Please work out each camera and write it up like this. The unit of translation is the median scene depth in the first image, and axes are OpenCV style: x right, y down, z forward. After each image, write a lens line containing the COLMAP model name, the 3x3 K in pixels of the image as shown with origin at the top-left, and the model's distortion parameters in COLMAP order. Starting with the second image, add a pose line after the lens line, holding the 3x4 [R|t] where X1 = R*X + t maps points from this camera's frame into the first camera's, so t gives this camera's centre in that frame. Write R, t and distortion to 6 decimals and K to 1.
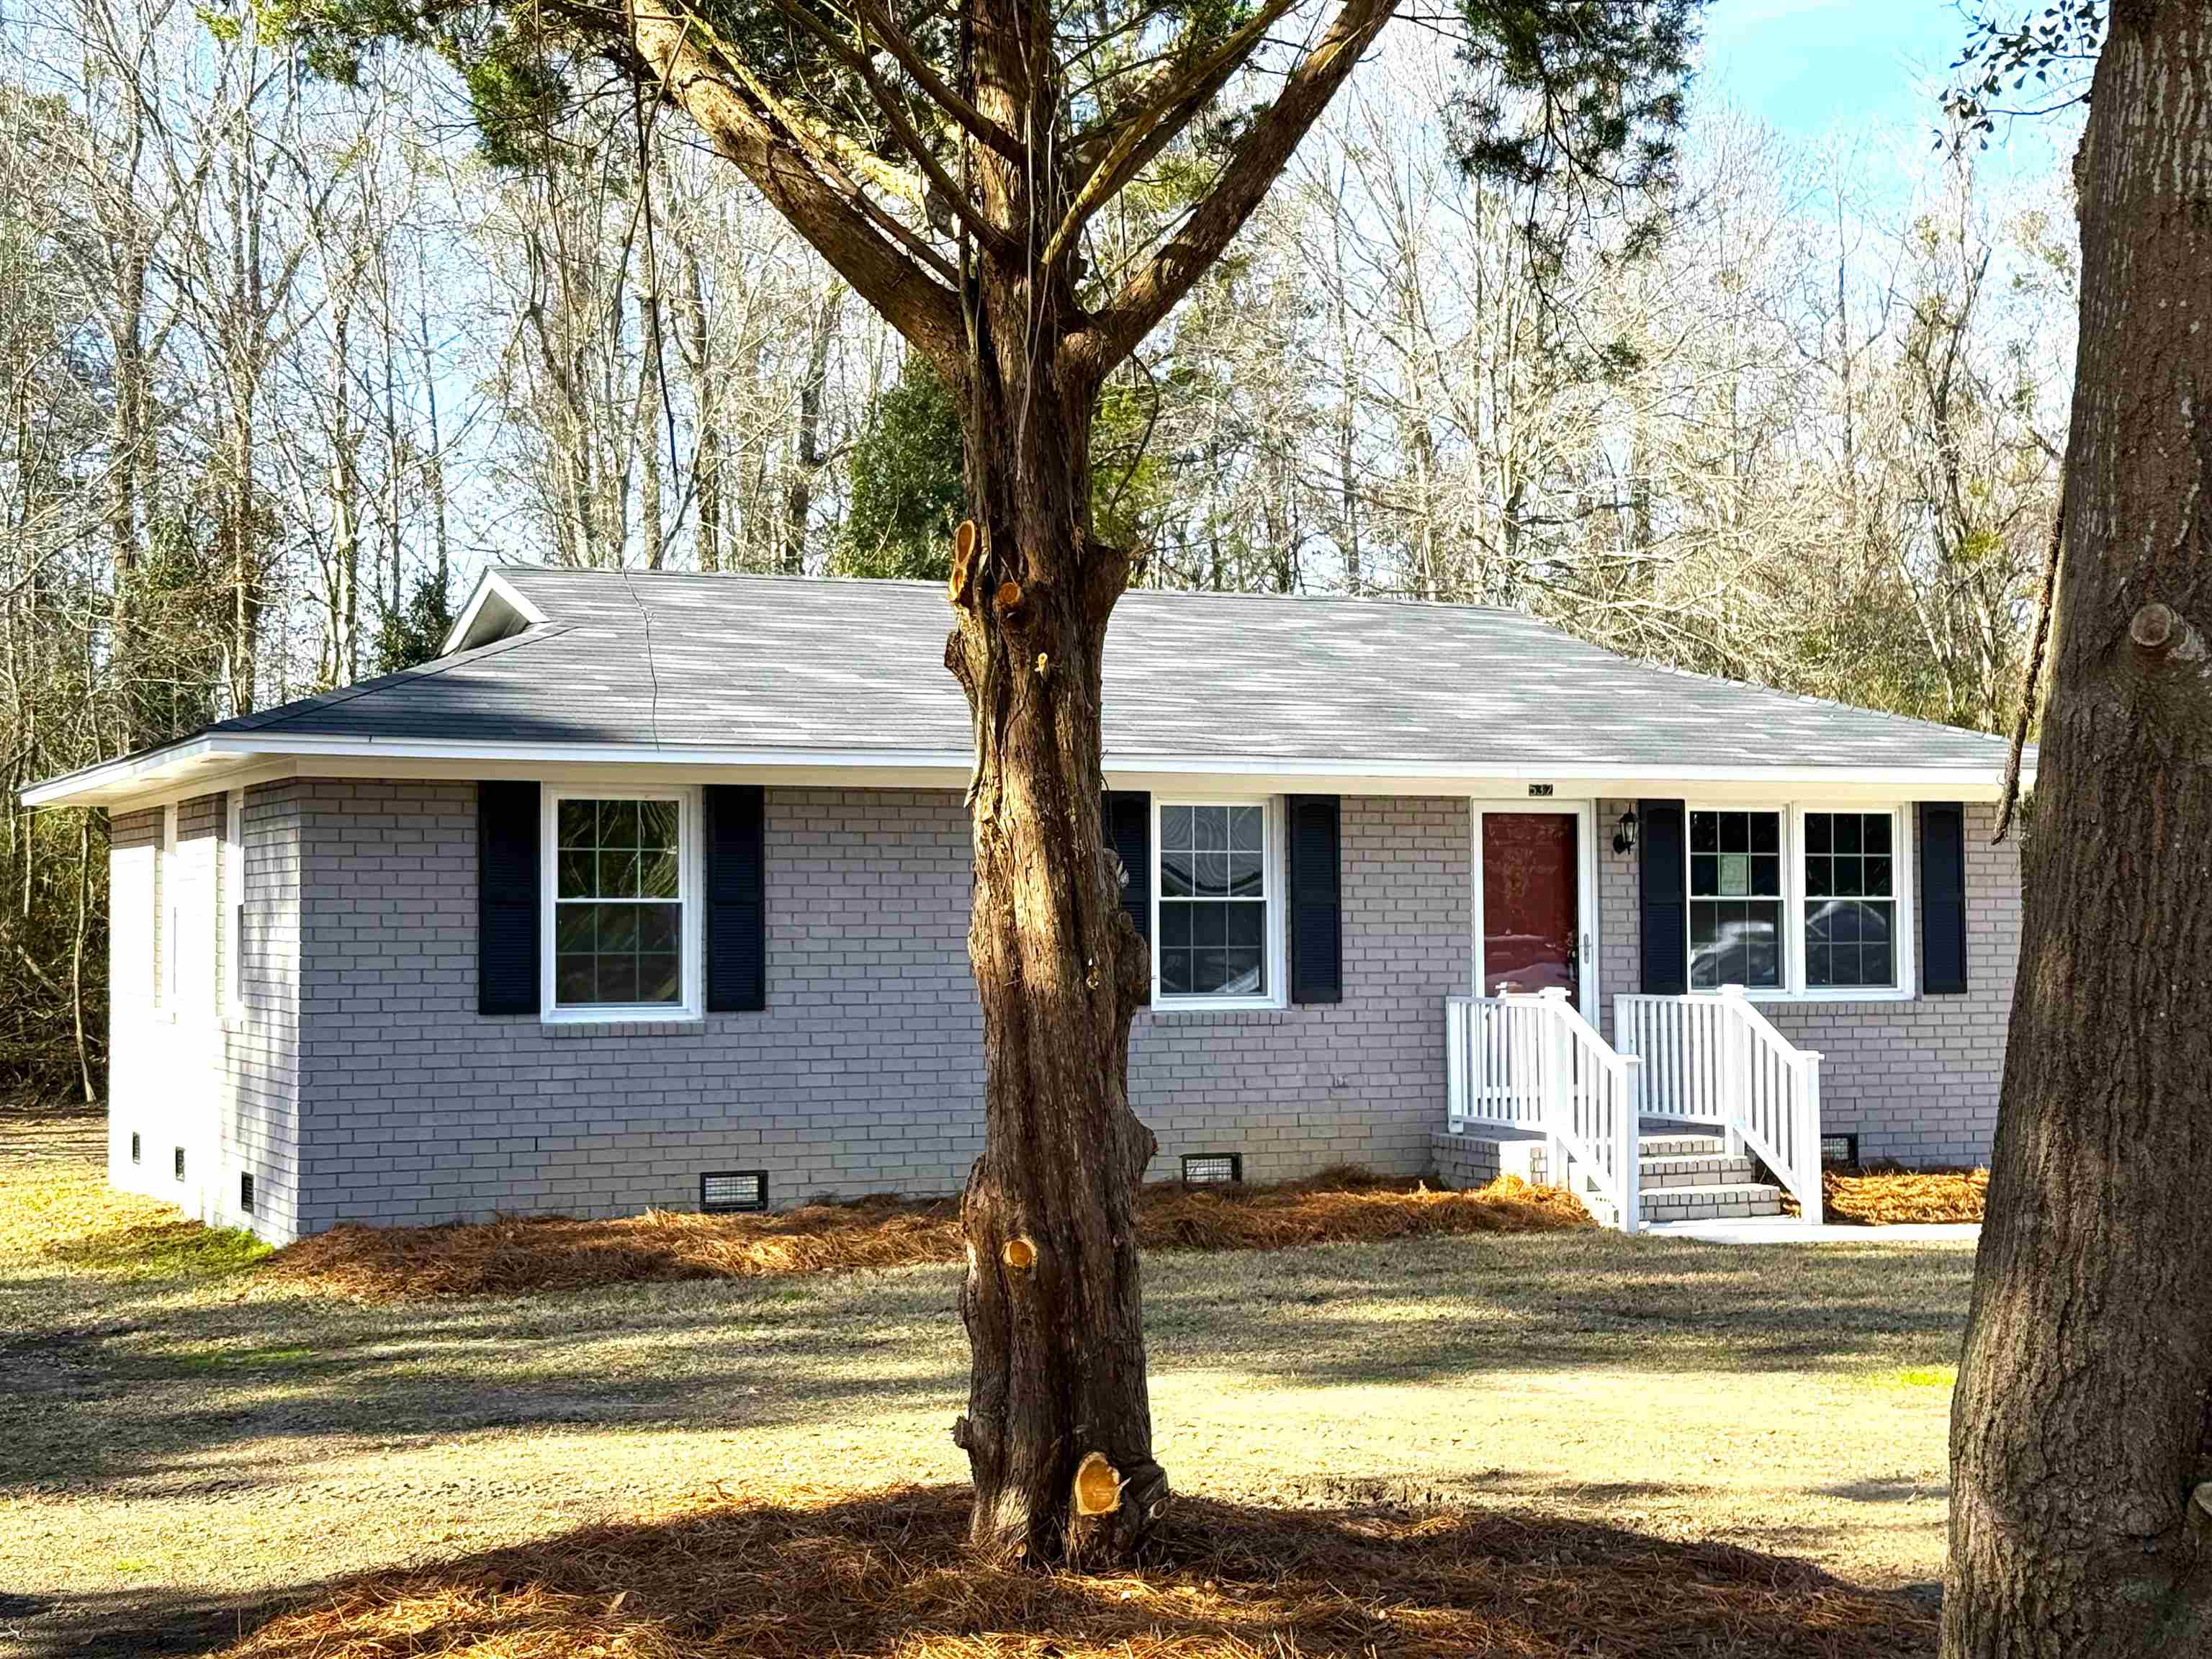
lens RADIAL K [[3325.7, 0, 1106.0], [0, 3325.7, 829.5], [0, 0, 1]] dist [0.242748, -1.070454]
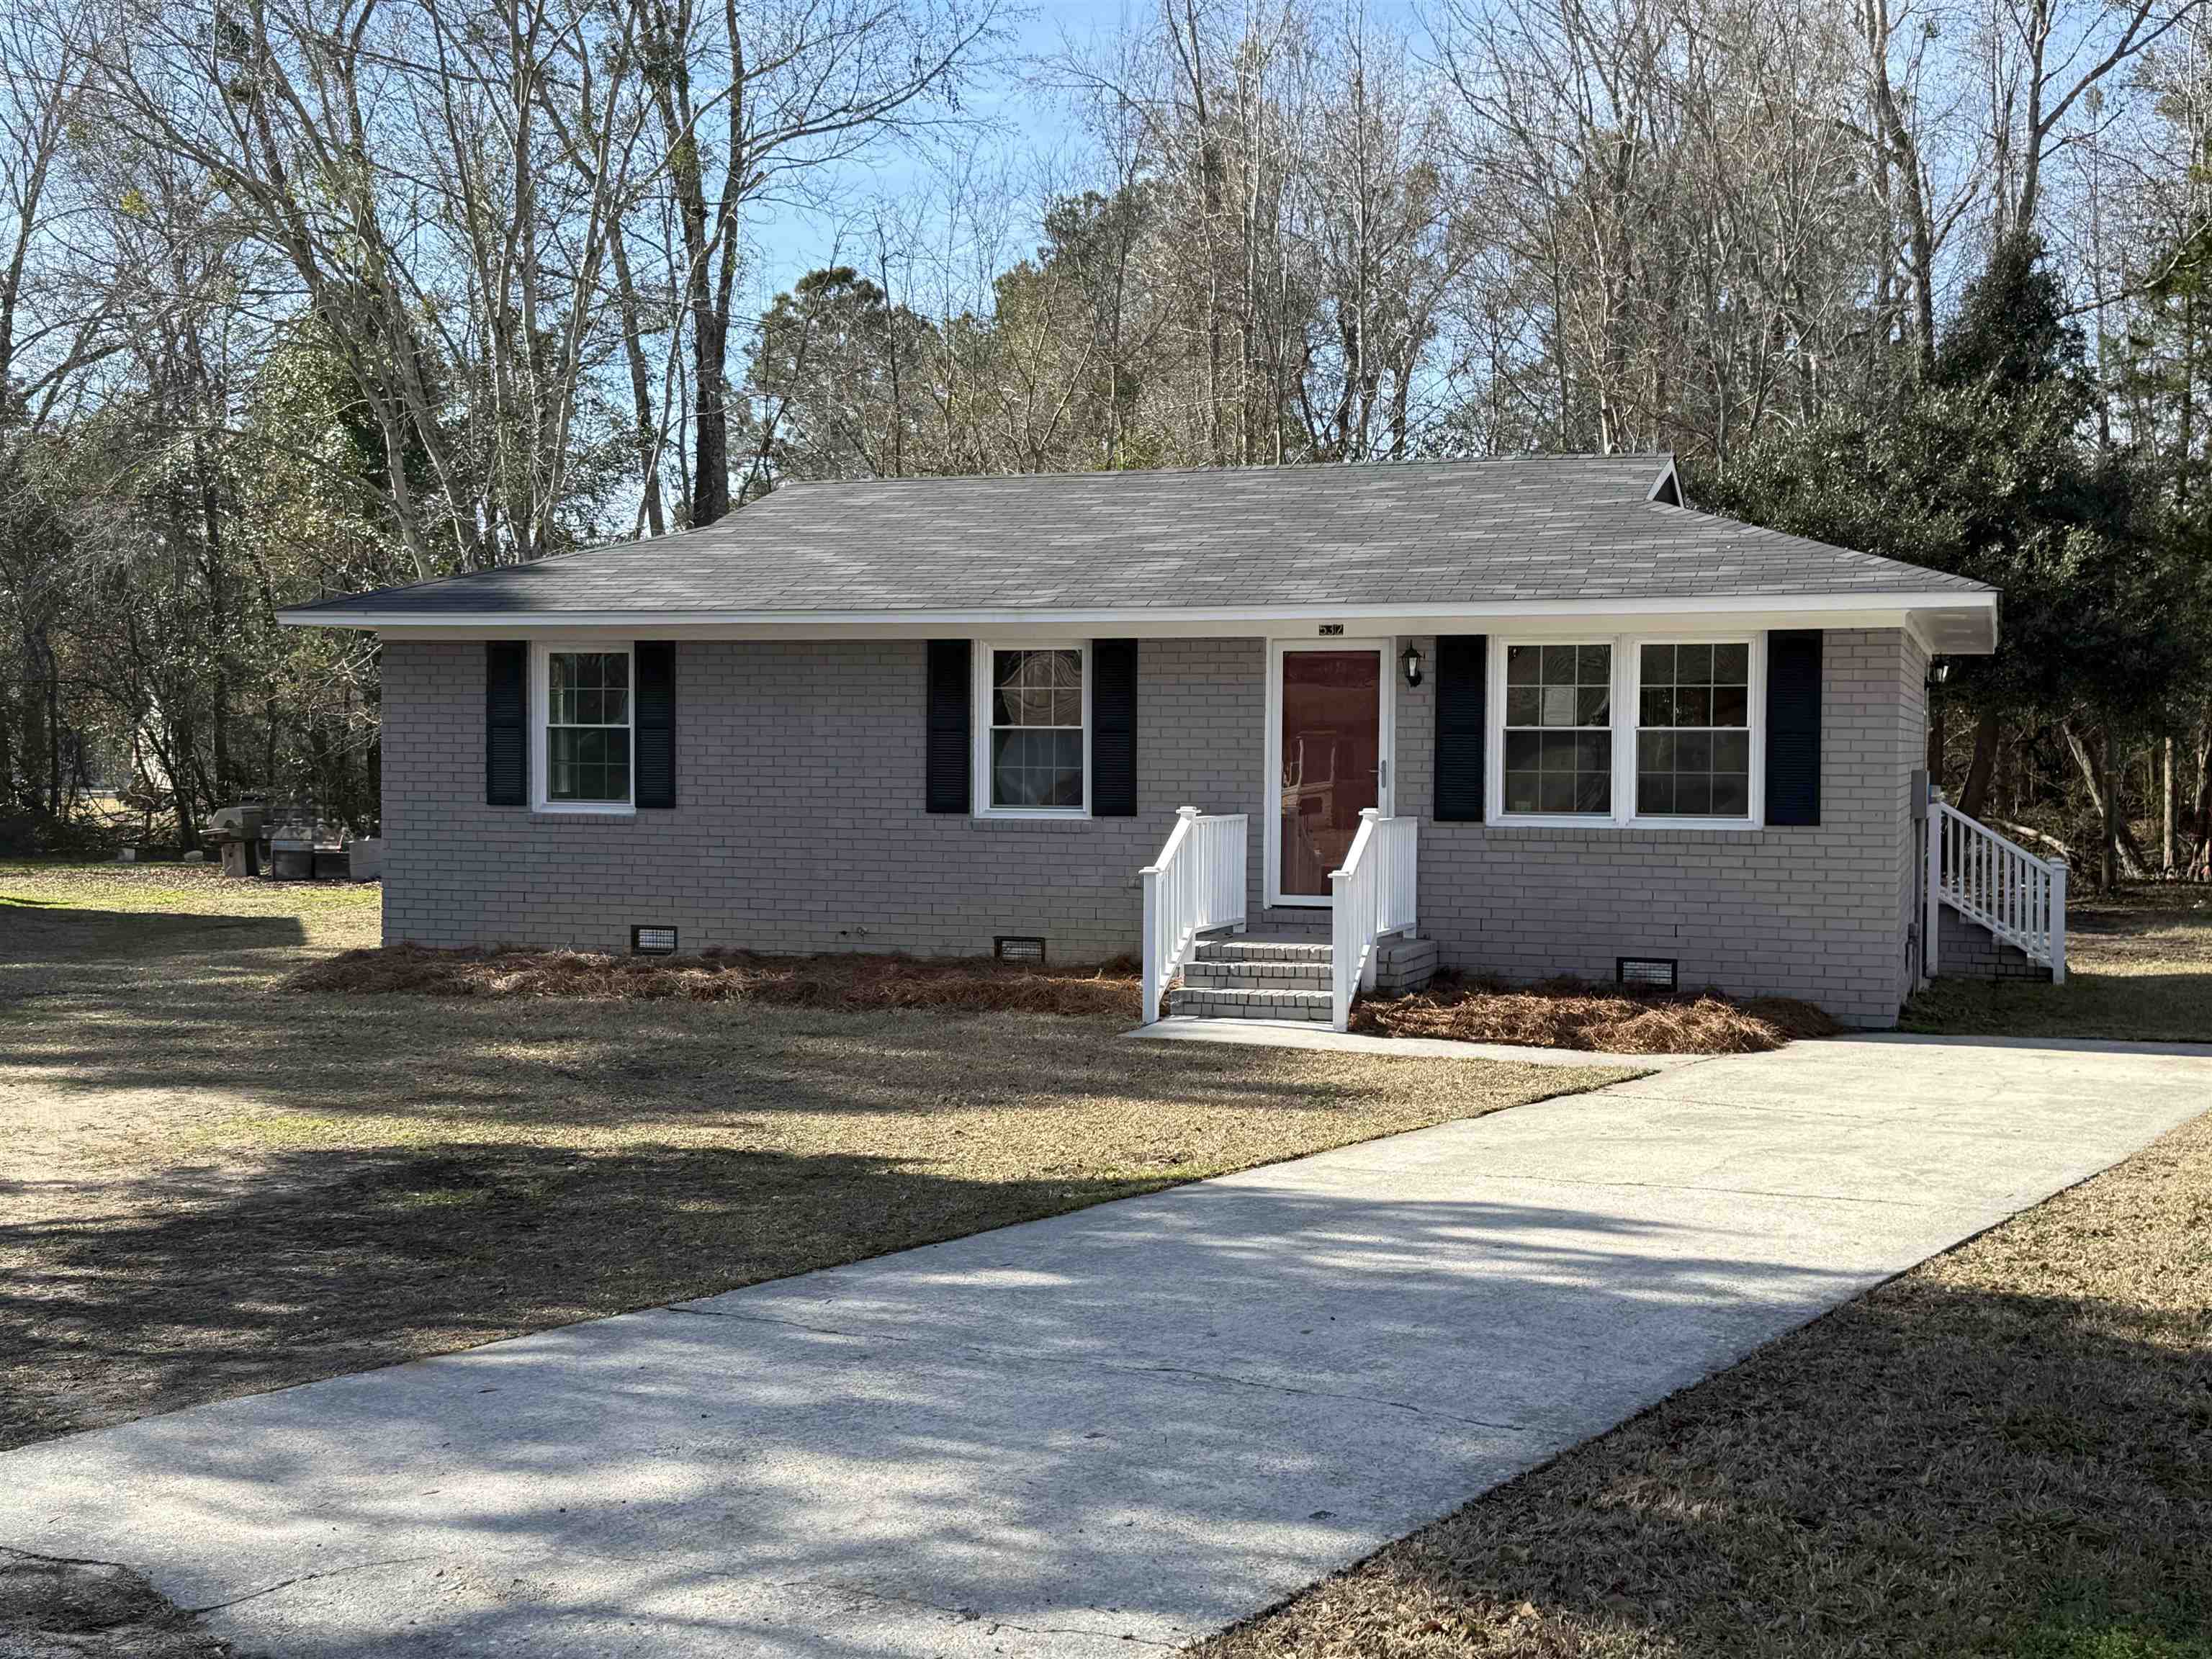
lens RADIAL K [[2558.4, 0, 1106.0], [0, 2558.4, 829.5], [0, 0, 1]] dist [0.184850, -0.412197]
pose [[0.730874, 0.030139, -0.681847, 0.676269], [0.009037, 0.998510, 0.053823, 0.008044], [0.682453, -0.045499, 0.729512, 0.336410]]
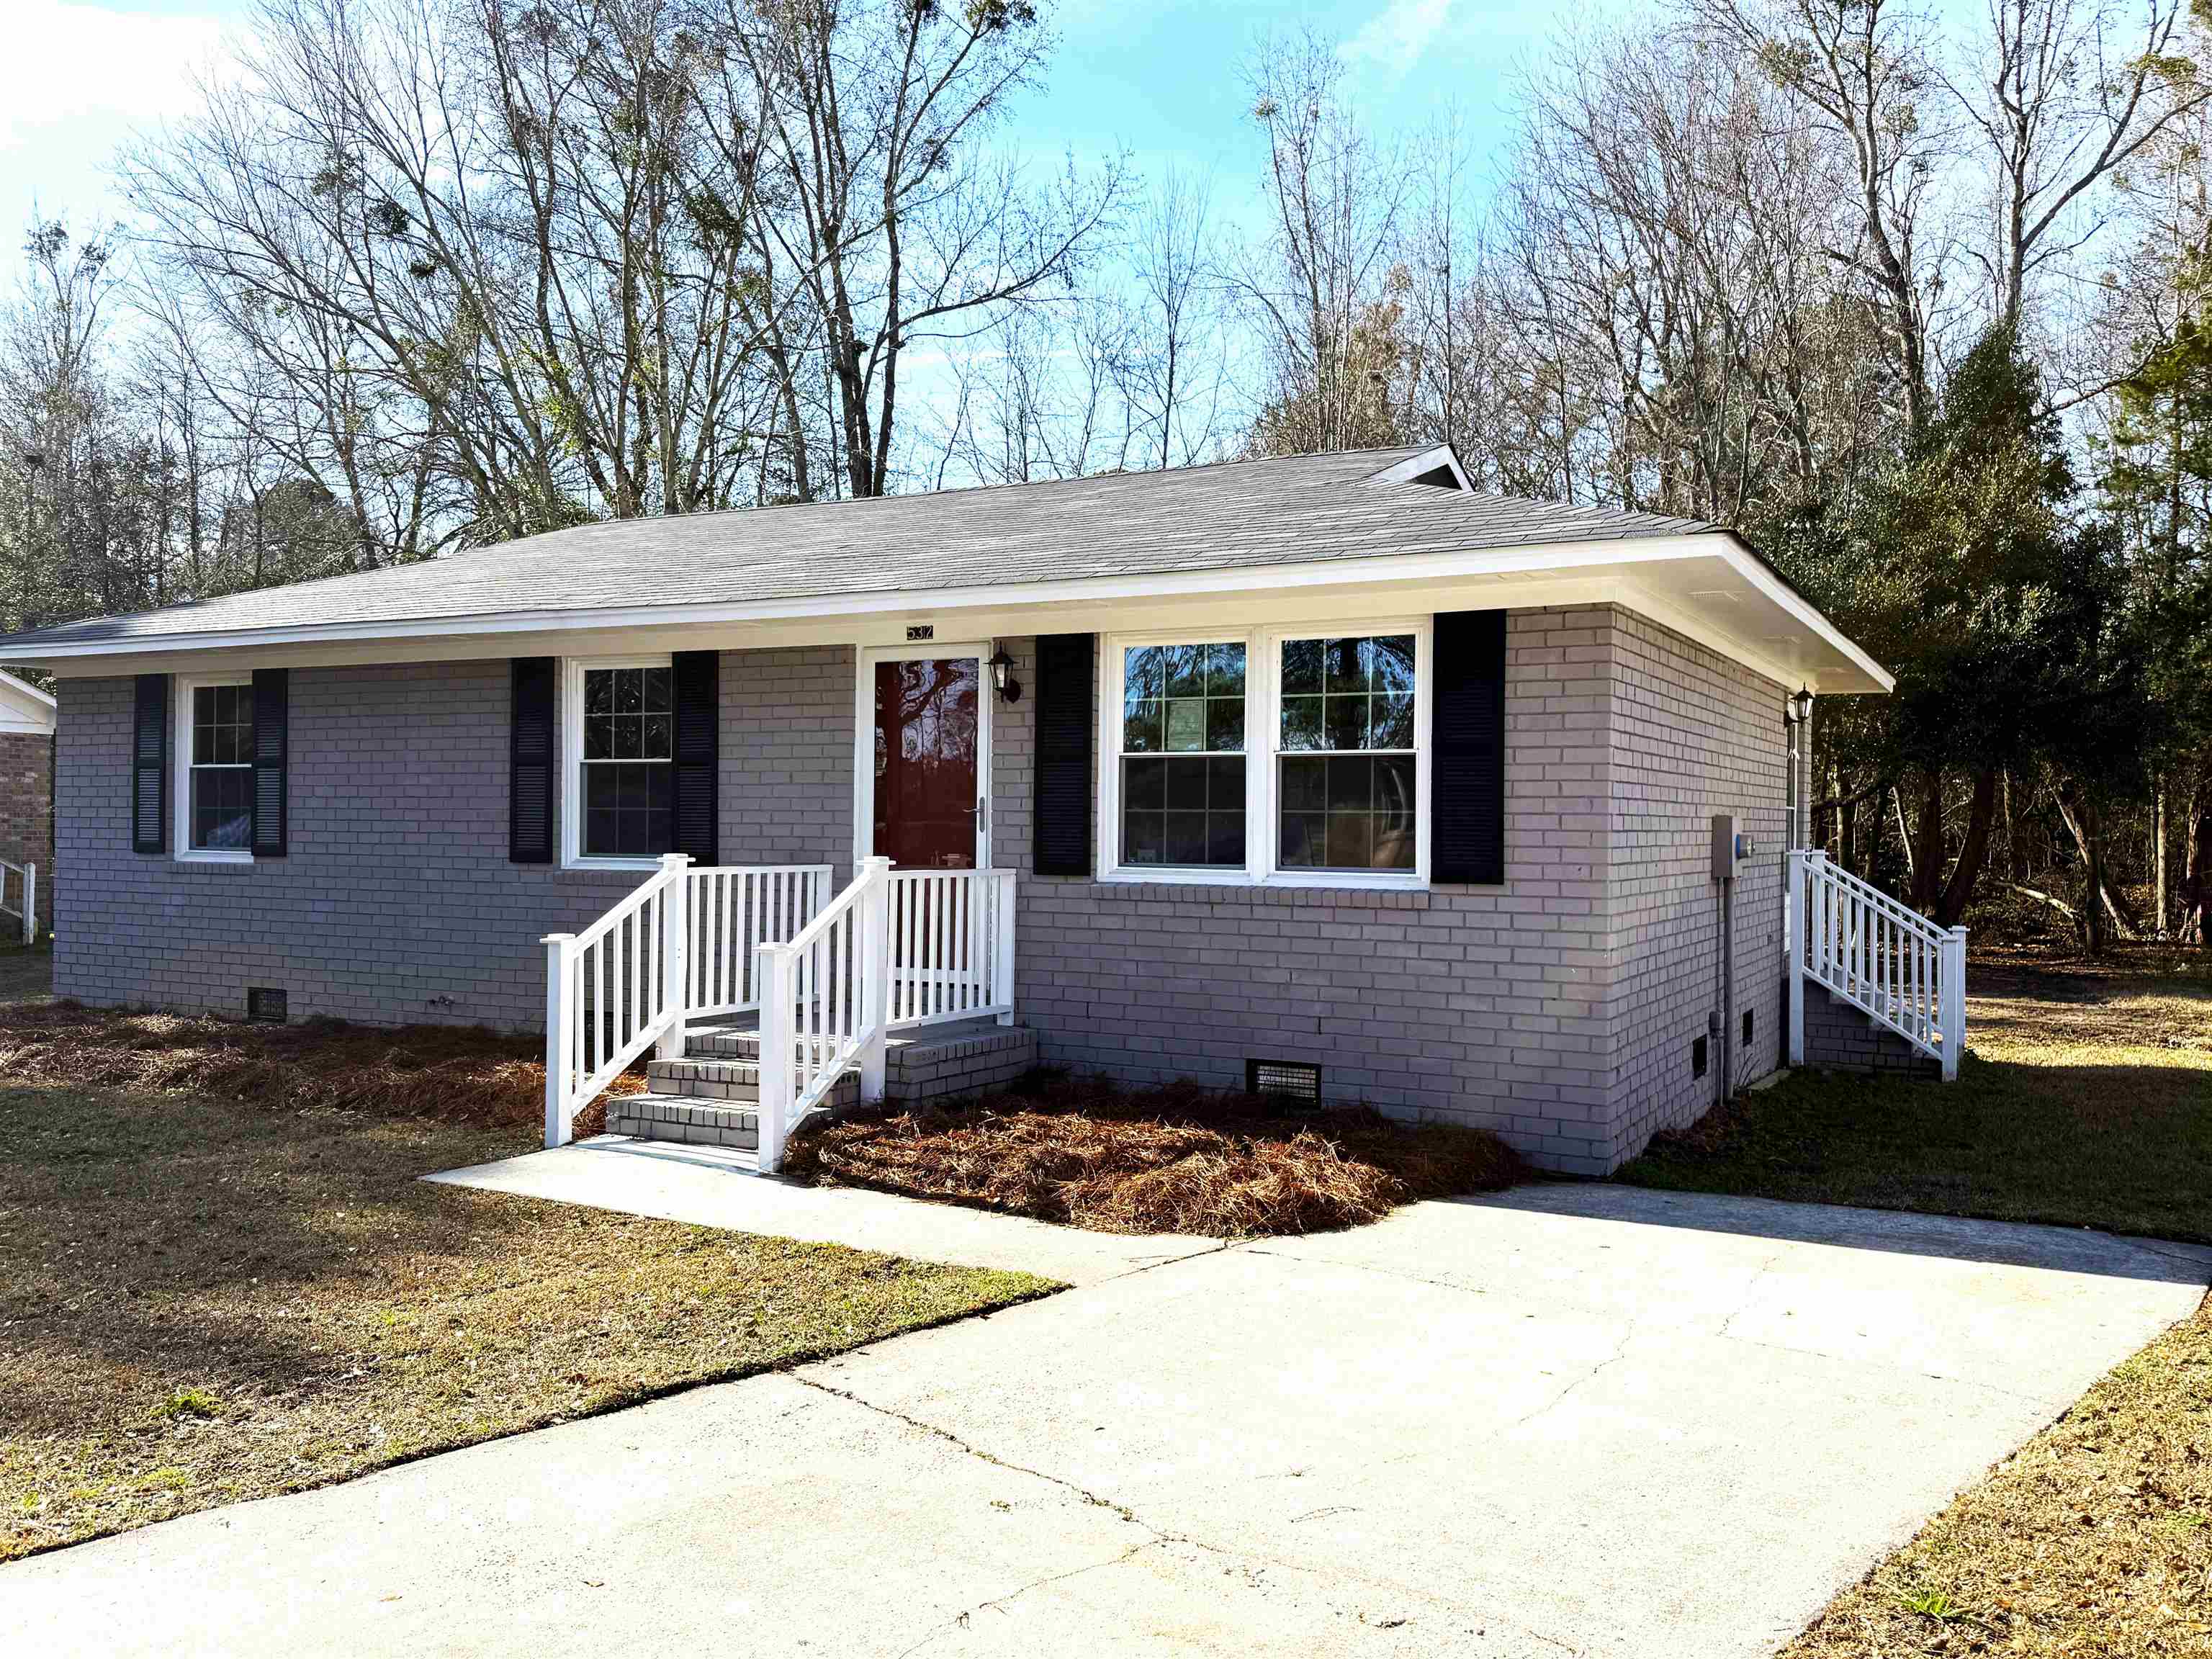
lens RADIAL K [[1793.9, 0, 1094.9], [0, 1793.9, 828.3], [0, 0, 1]] dist [0.085151, -0.106694]
pose [[0.611961, 0.009960, -0.790825, 0.547170], [0.010218, 0.999738, 0.020498, 0.031192], [0.790822, -0.020624, 0.611699, 0.769771]]
